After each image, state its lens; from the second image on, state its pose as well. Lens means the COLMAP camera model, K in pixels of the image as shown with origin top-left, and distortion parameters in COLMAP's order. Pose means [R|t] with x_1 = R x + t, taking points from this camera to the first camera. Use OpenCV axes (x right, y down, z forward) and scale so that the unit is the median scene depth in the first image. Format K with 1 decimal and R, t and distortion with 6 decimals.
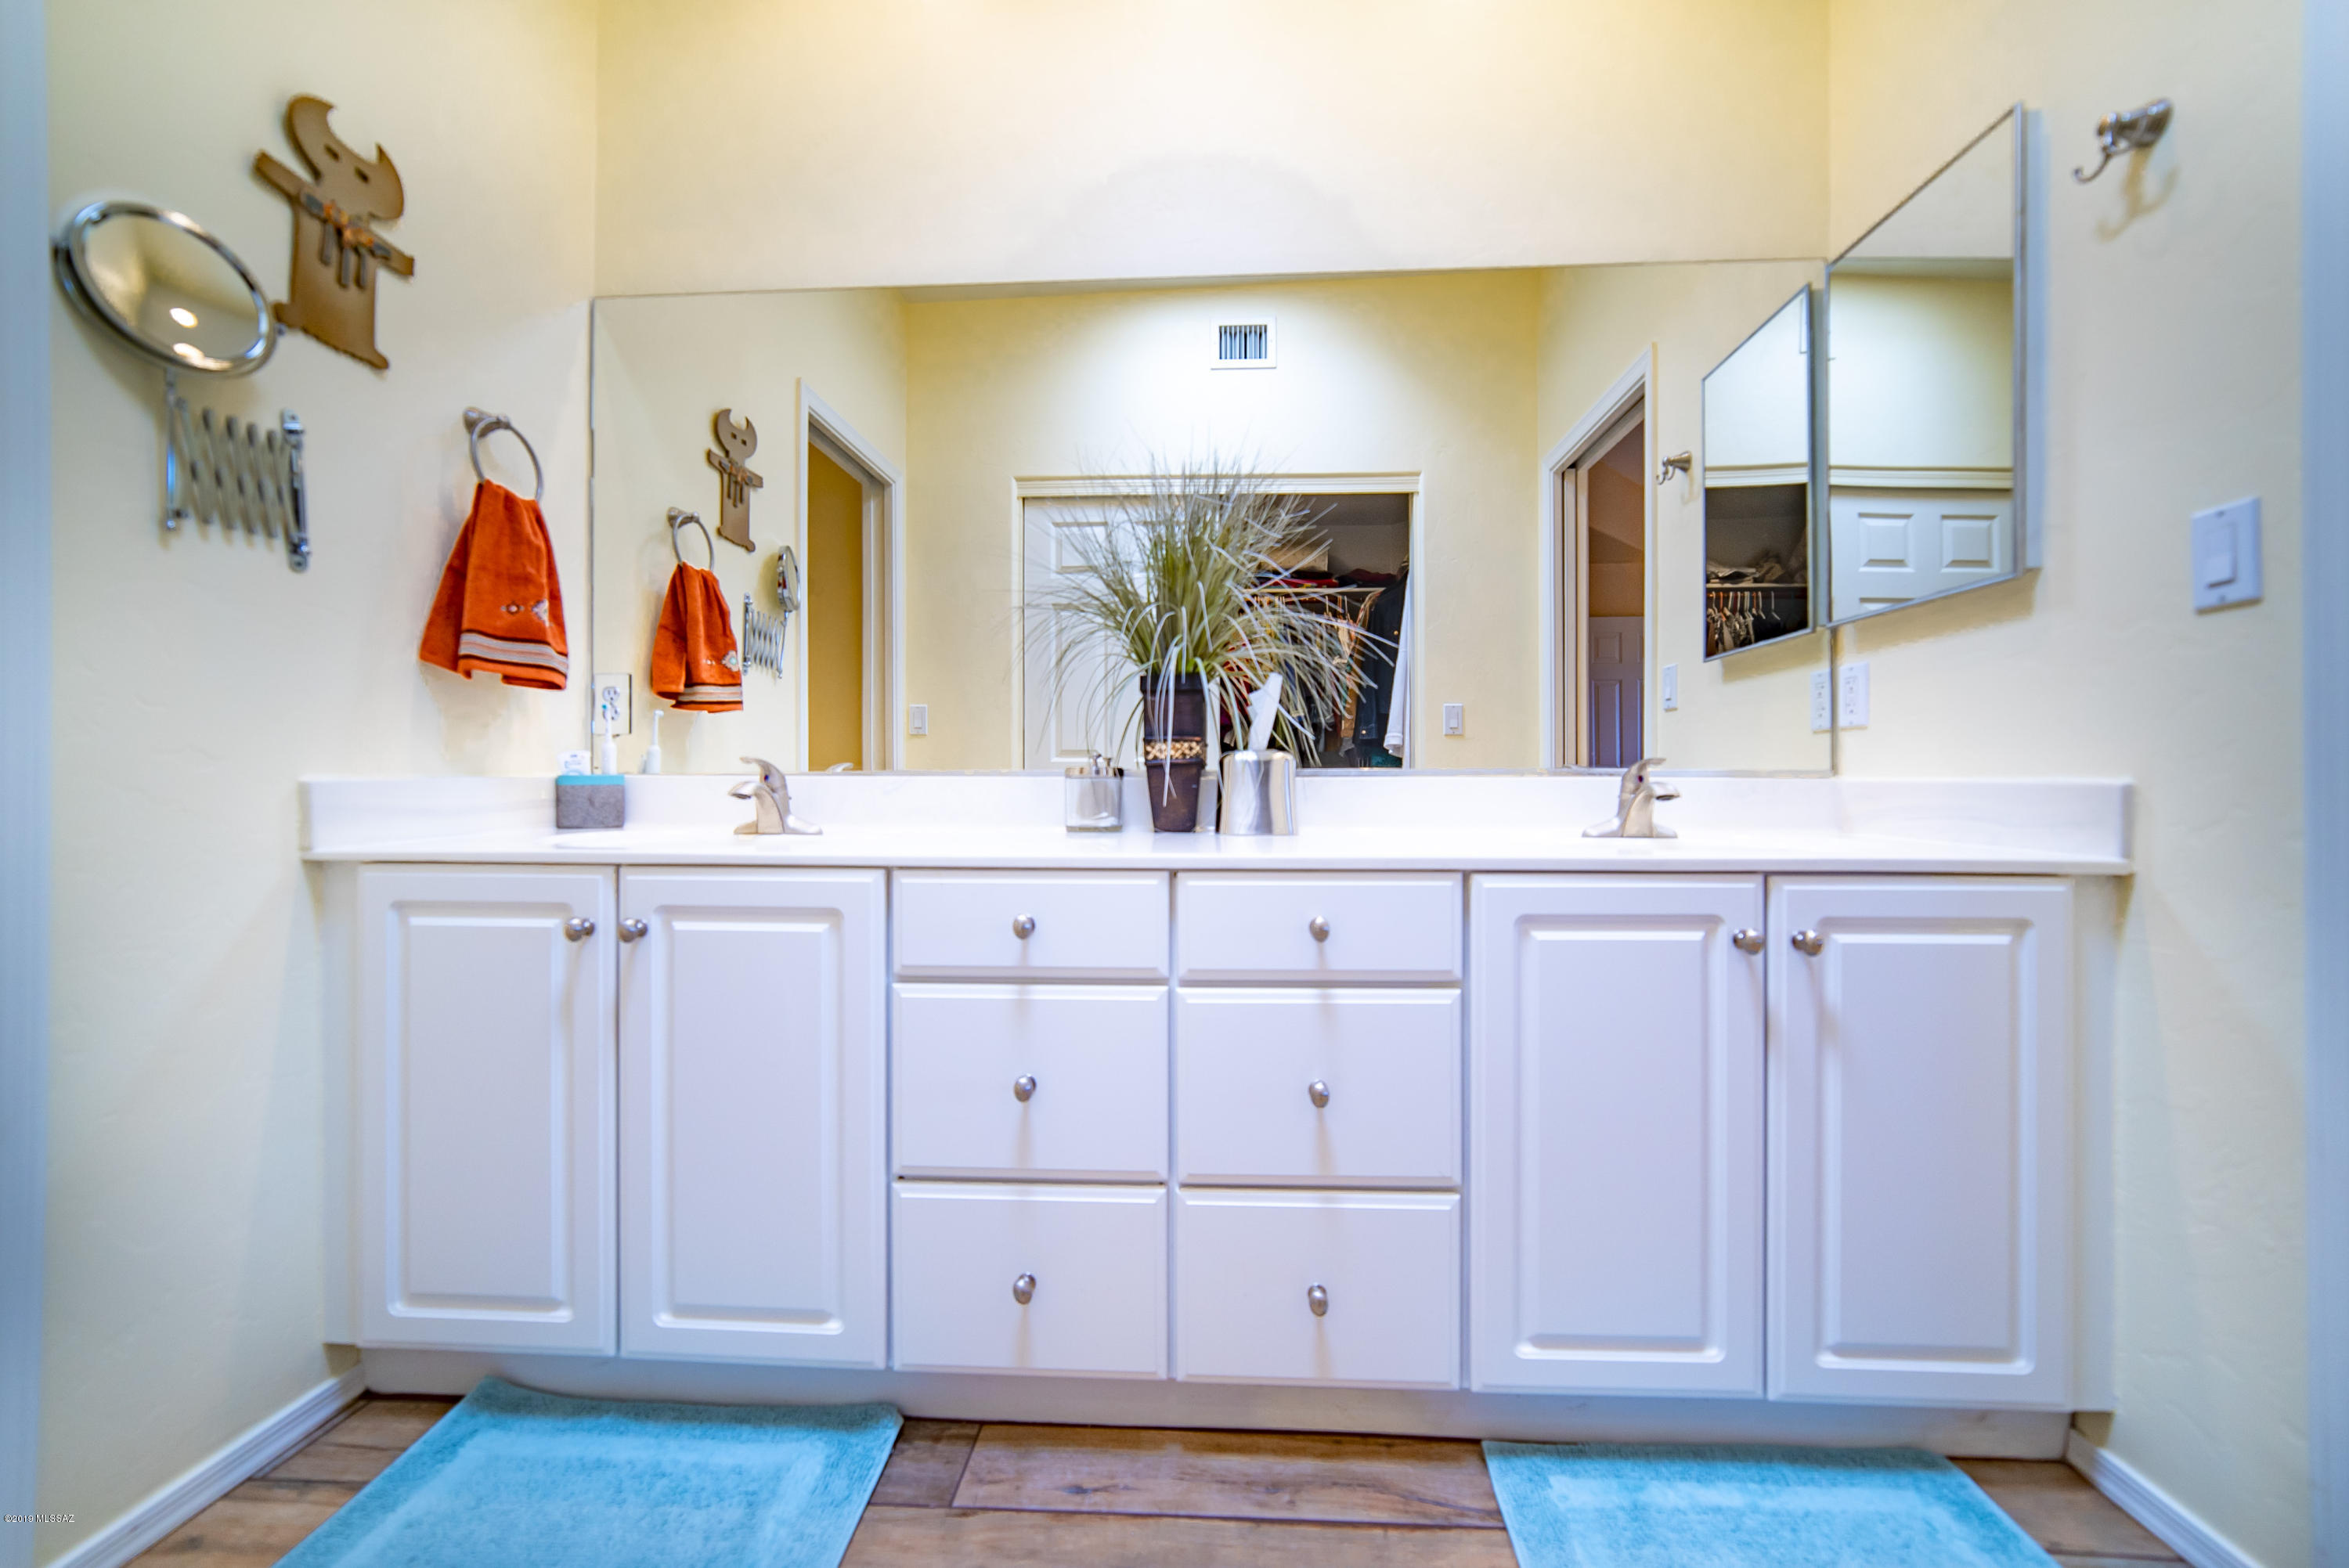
lens RADIAL K [[927.0, 0, 1182.7], [0, 927.0, 784.9], [0, 0, 1]] dist [-0.010809, 0.000996]
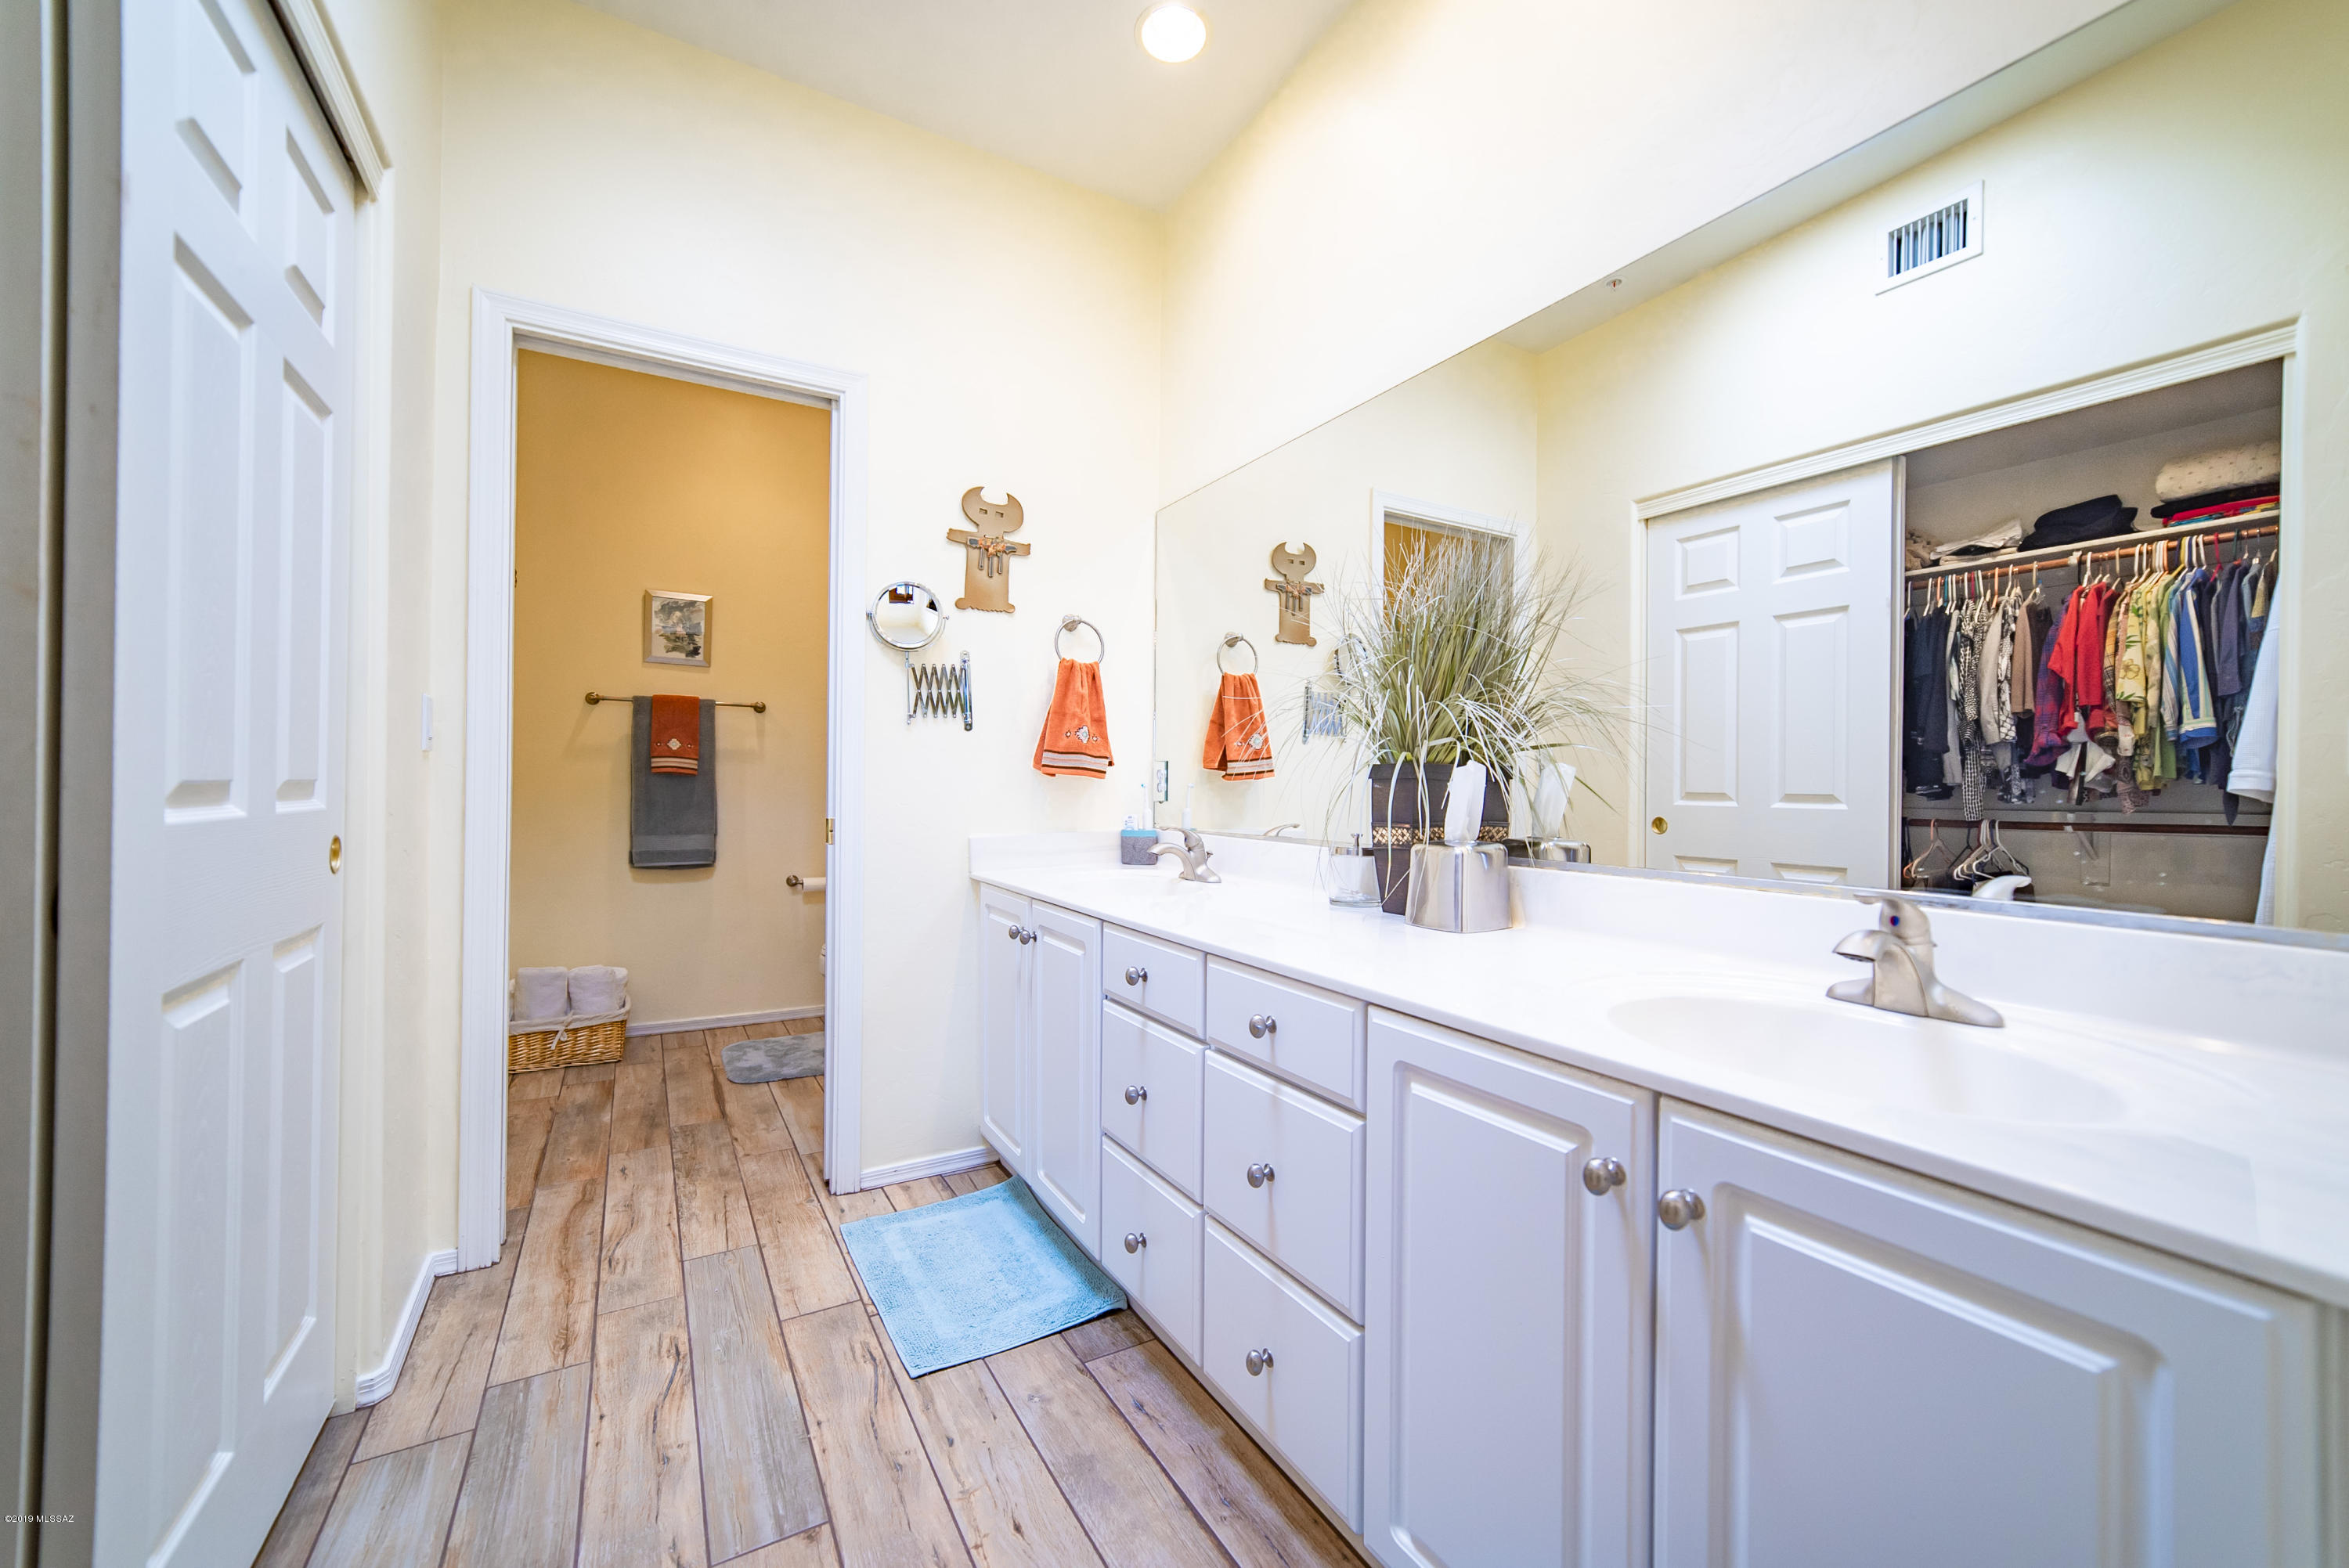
lens RADIAL K [[927.0, 0, 1179.7], [0, 927.0, 778.3], [0, 0, 1]] dist [-0.010809, 0.000996]
pose [[0.542656, 0.001521, -0.839954, 0.871509], [-0.004785, 0.999988, -0.001281, -0.117554], [0.839942, 0.004714, 0.542656, 0.271302]]
